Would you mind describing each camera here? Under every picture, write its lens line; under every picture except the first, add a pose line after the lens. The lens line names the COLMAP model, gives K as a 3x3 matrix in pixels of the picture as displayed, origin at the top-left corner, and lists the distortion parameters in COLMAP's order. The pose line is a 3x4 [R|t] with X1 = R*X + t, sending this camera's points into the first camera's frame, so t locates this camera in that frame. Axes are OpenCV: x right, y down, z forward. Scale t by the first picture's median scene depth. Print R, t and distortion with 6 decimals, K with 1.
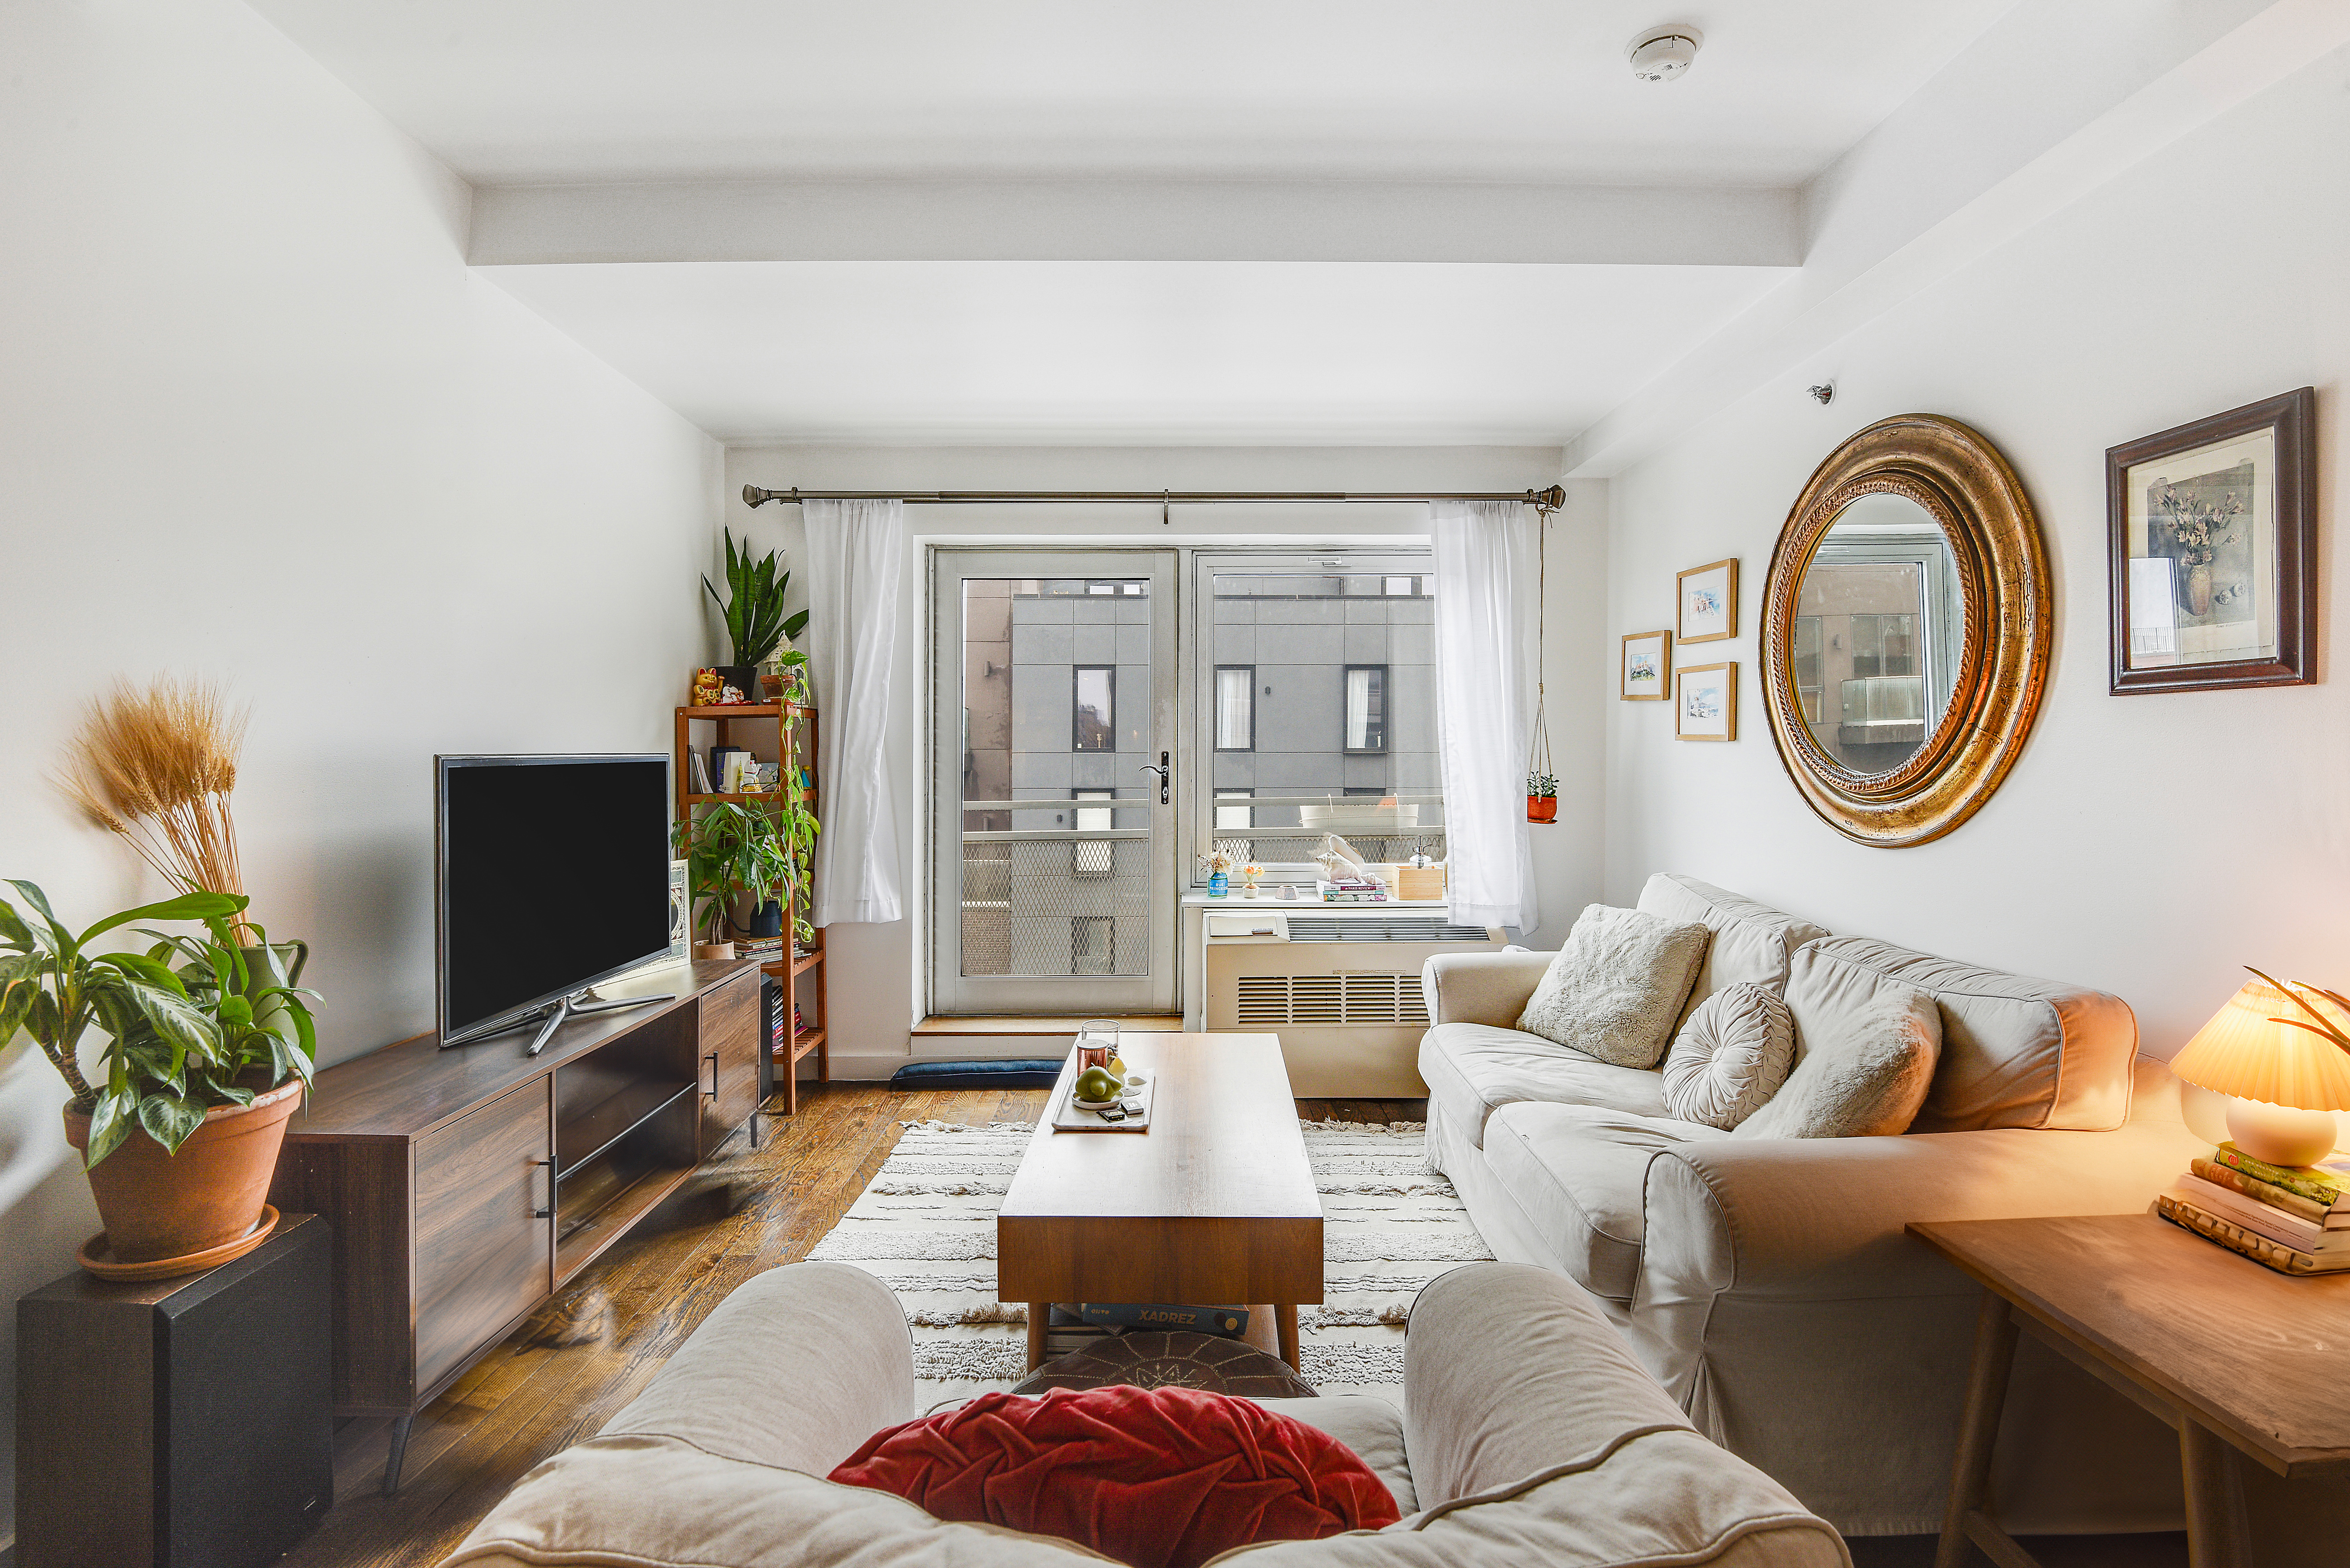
lens RADIAL K [[1087.5, 0, 1175.0], [0, 1087.5, 784.0], [0, 0, 1]] dist [0.014371, -0.035024]
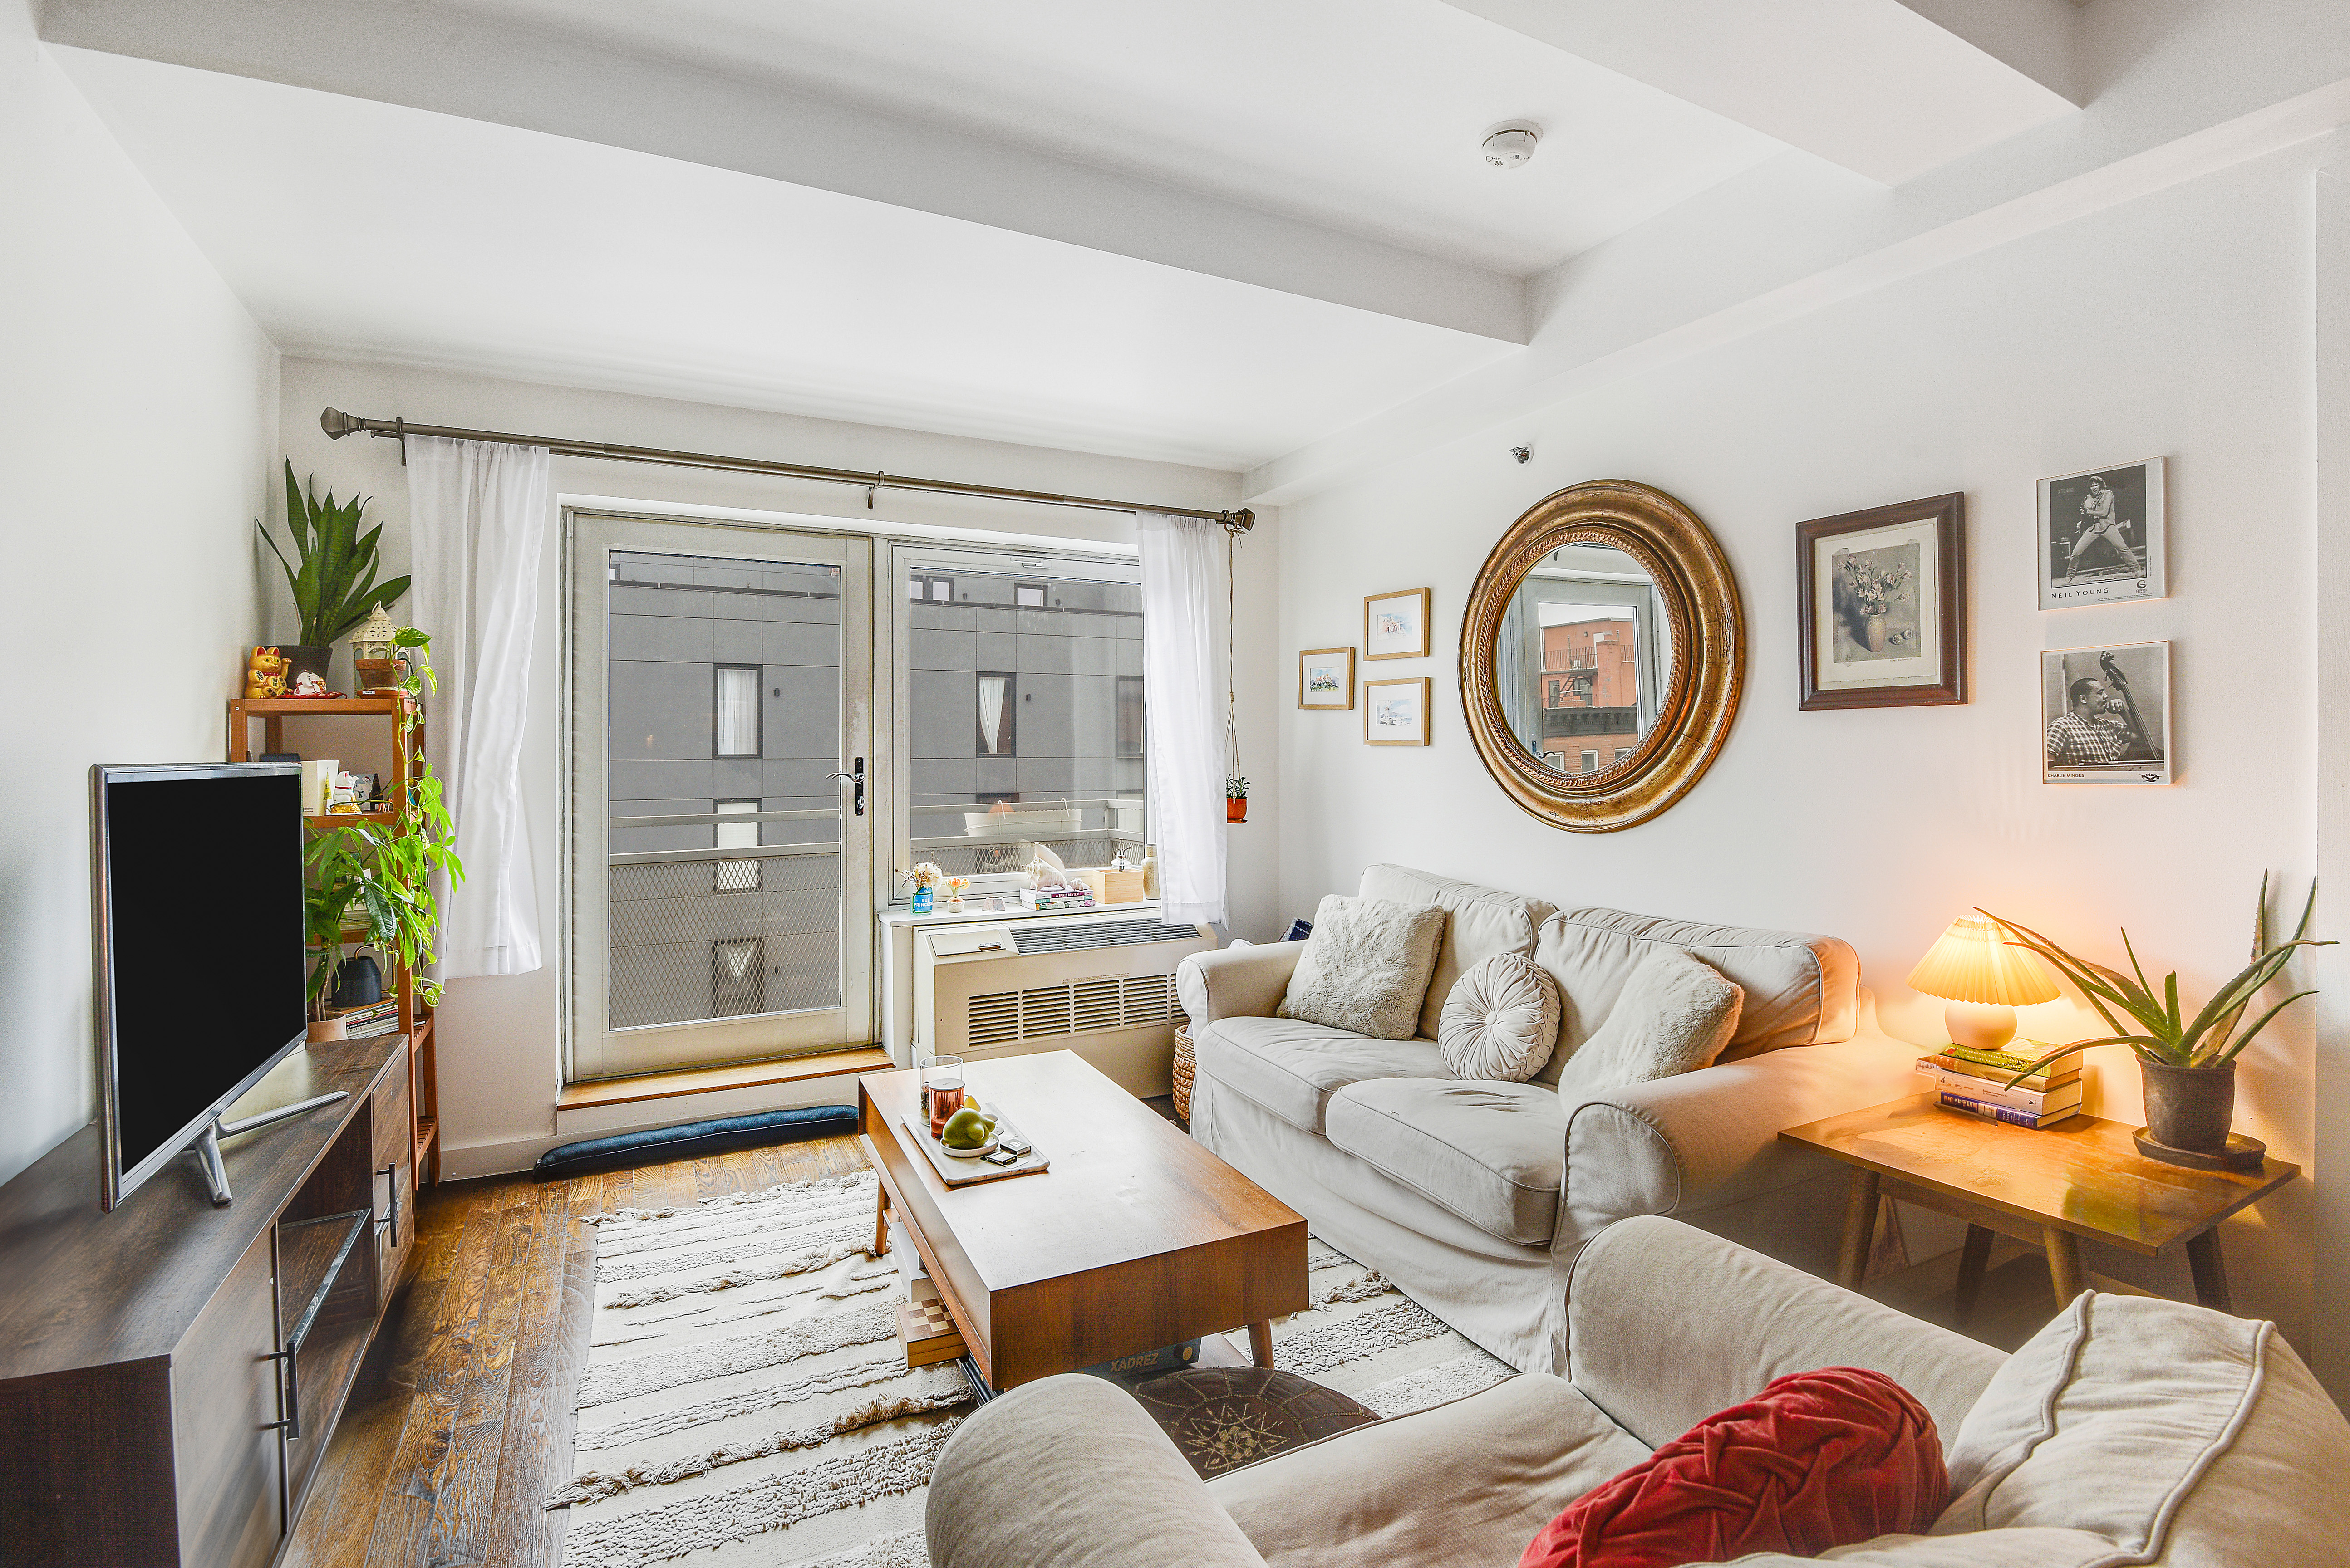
lens RADIAL K [[1091.8, 0, 1173.4], [0, 1091.8, 773.2], [0, 0, 1]] dist [0.019745, -0.050640]
pose [[0.895005, -0.010814, 0.445924, -0.244801], [0.017756, 0.999777, -0.011392, -0.002221], [-0.445702, 0.018114, 0.894998, 0.086867]]
